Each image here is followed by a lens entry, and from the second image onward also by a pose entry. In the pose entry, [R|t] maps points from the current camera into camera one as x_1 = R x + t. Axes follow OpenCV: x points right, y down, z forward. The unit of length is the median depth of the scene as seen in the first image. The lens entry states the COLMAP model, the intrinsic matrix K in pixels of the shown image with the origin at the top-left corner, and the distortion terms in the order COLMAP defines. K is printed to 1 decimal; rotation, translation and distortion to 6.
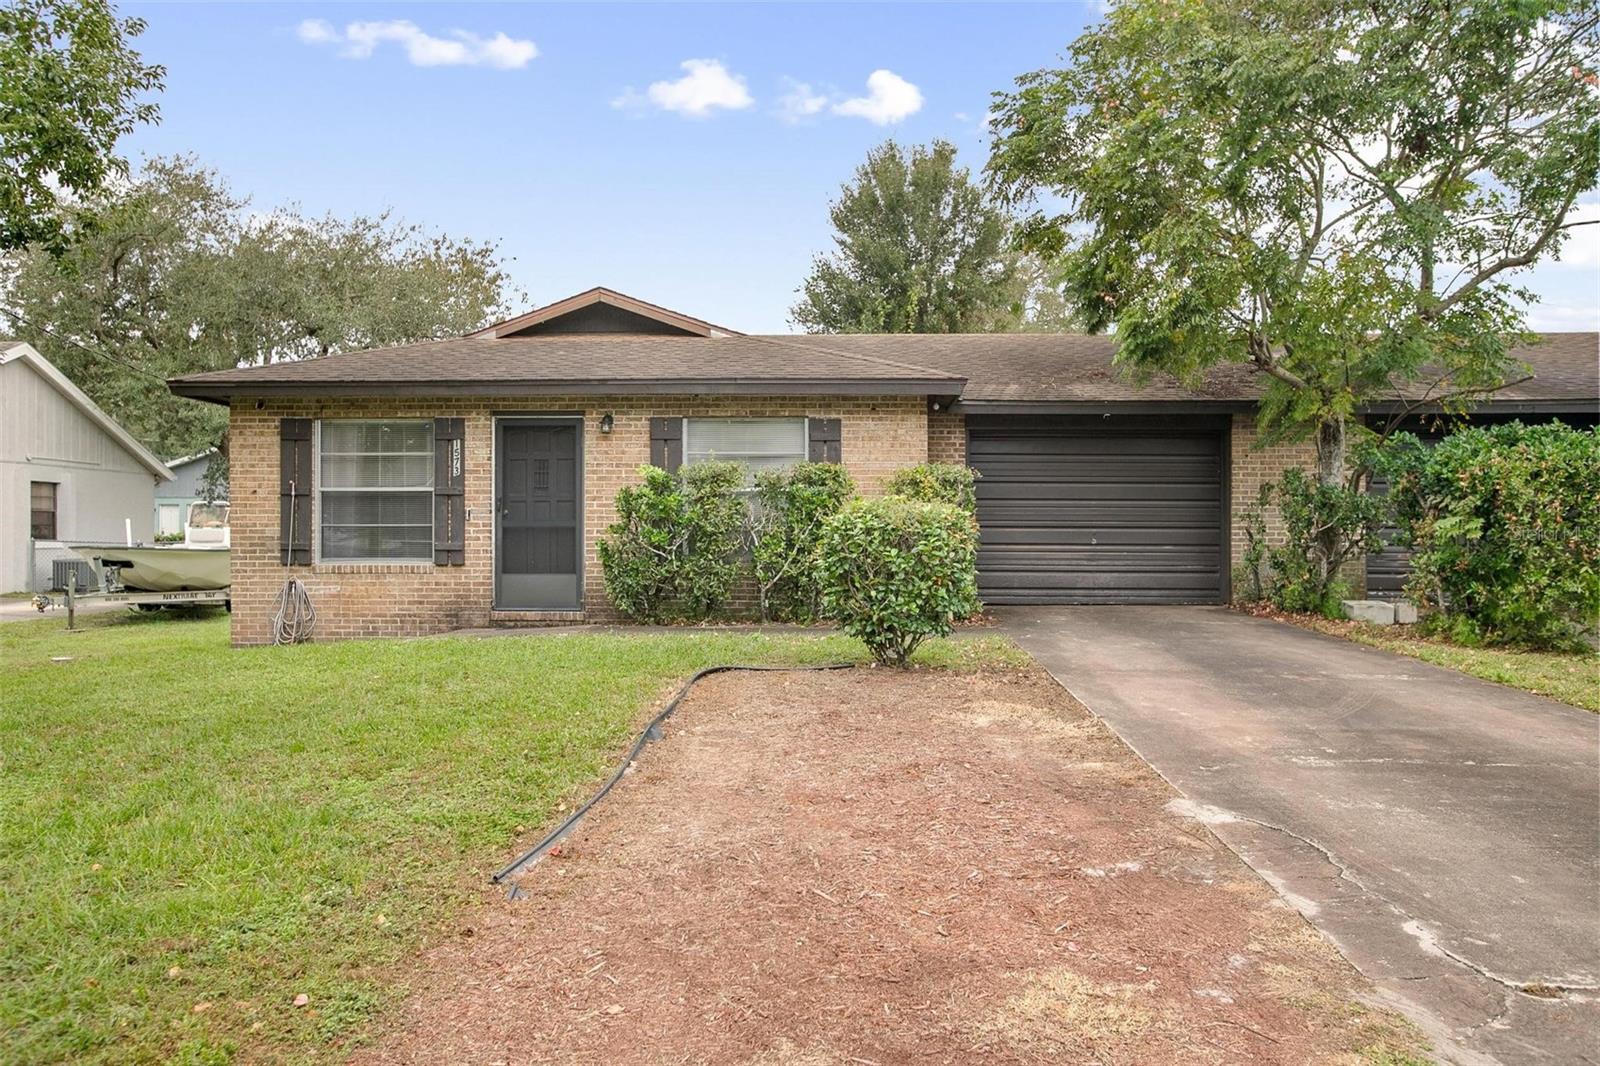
lens RADIAL K [[1302.1, 0, 800.2], [0, 1302.1, 531.7], [0, 0, 1]] dist [-0.011910, 0.025208]
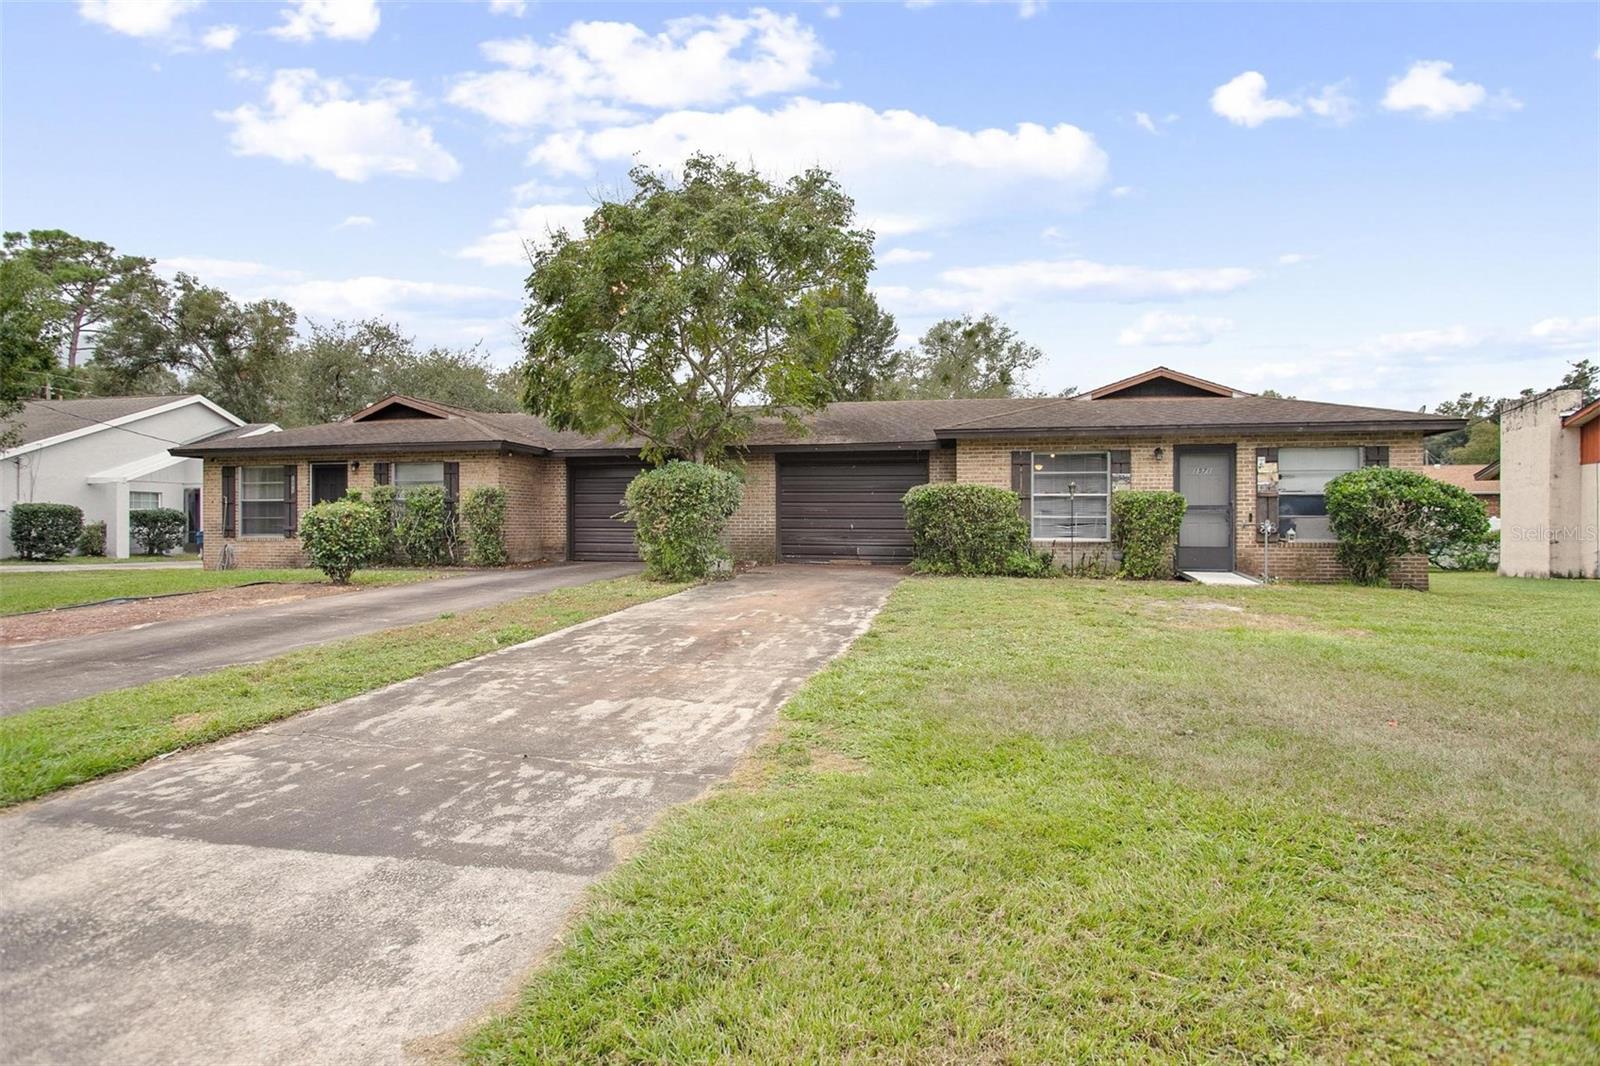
lens RADIAL K [[880.1, 0, 813.1], [0, 880.1, 531.6], [0, 0, 1]] dist [-0.034962, 0.015226]
pose [[0.979509, 0.000862, -0.201398, 0.798916], [0.000525, 0.999976, 0.006836, 0.007775], [0.201399, -0.006801, 0.979486, -0.164308]]
